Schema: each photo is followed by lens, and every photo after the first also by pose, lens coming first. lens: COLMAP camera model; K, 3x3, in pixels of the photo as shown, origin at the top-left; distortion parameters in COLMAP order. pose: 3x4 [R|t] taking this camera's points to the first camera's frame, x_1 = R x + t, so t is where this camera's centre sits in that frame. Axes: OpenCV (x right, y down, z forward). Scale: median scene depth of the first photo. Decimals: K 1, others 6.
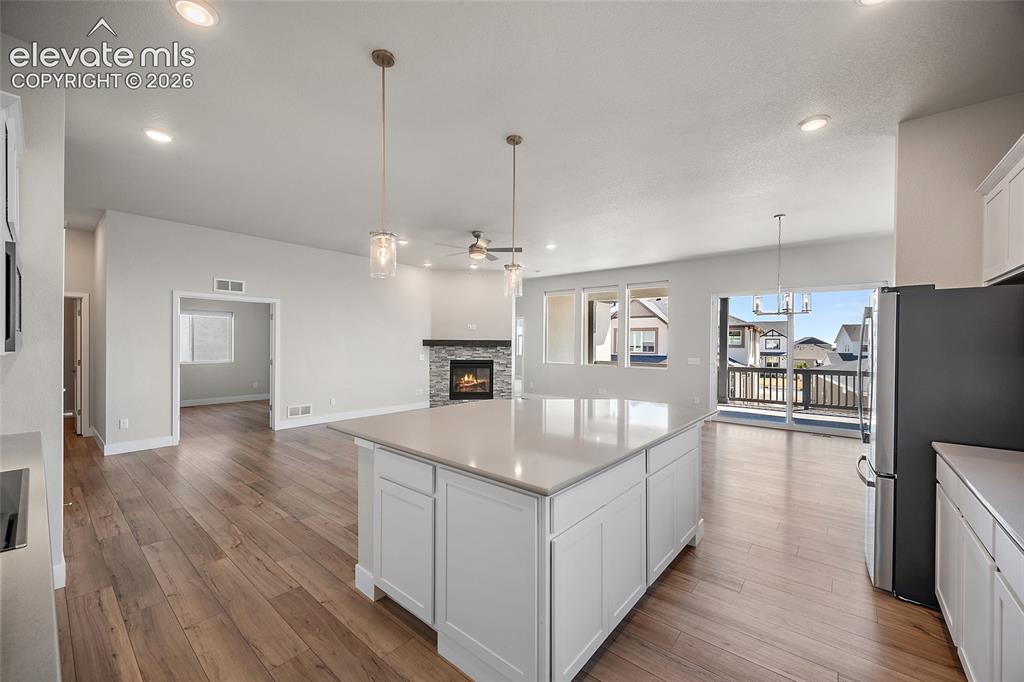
lens RADIAL K [[403.9, 0, 507.1], [0, 403.9, 343.6], [0, 0, 1]] dist [-0.001776, 0.000063]
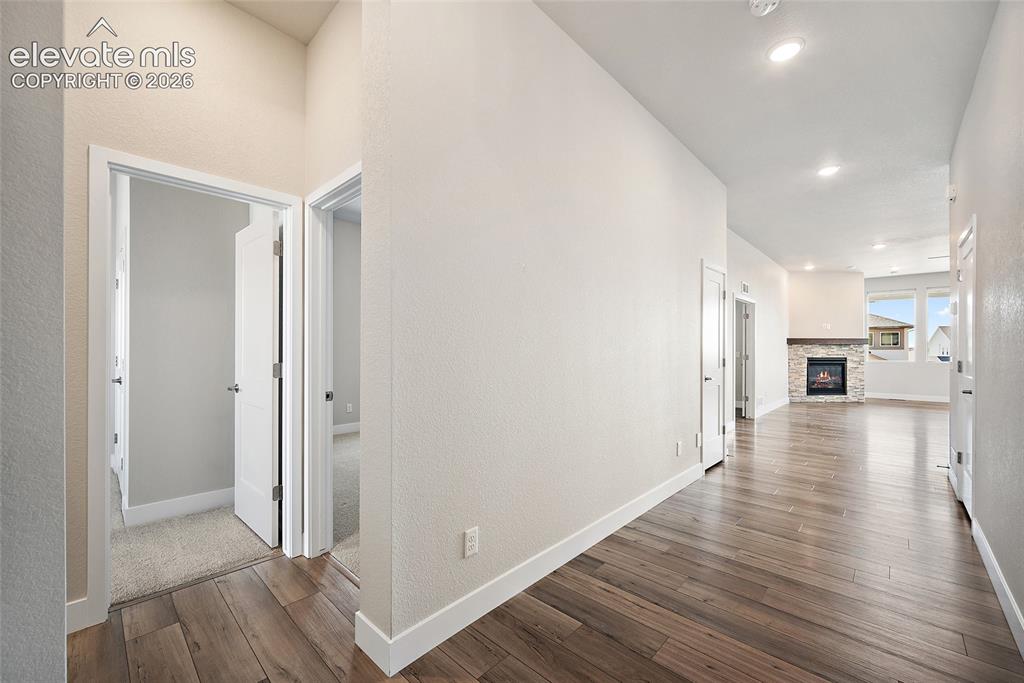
lens RADIAL K [[403.9, 0, 507.1], [0, 403.9, 344.1], [0, 0, 1]] dist [-0.001776, 0.000063]
pose [[0.997917, -0.004550, -0.064346, -0.853666], [0.003812, 0.999926, -0.011585, 0.014521], [0.064394, 0.011316, 0.997860, -0.105085]]
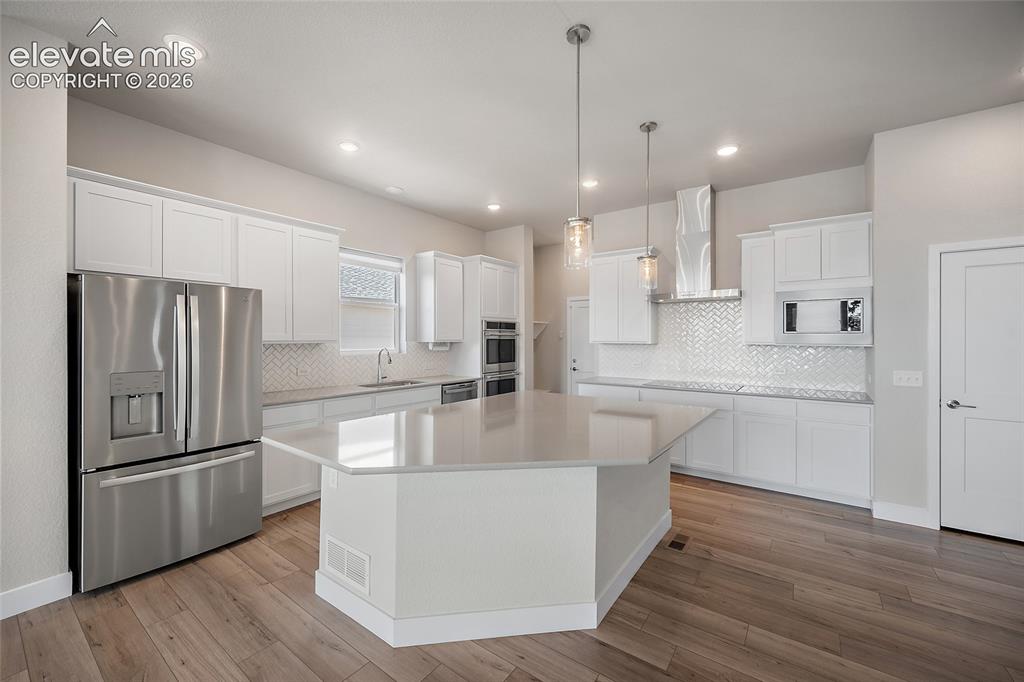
lens RADIAL K [[408.2, 0, 508.8], [0, 408.2, 338.7], [0, 0, 1]] dist [-0.000688, -0.000034]
pose [[-0.997833, -0.009005, -0.065175, 0.061800], [-0.009130, 0.999957, 0.001619, 0.001031], [0.065157, 0.002210, -0.997873, 0.601618]]
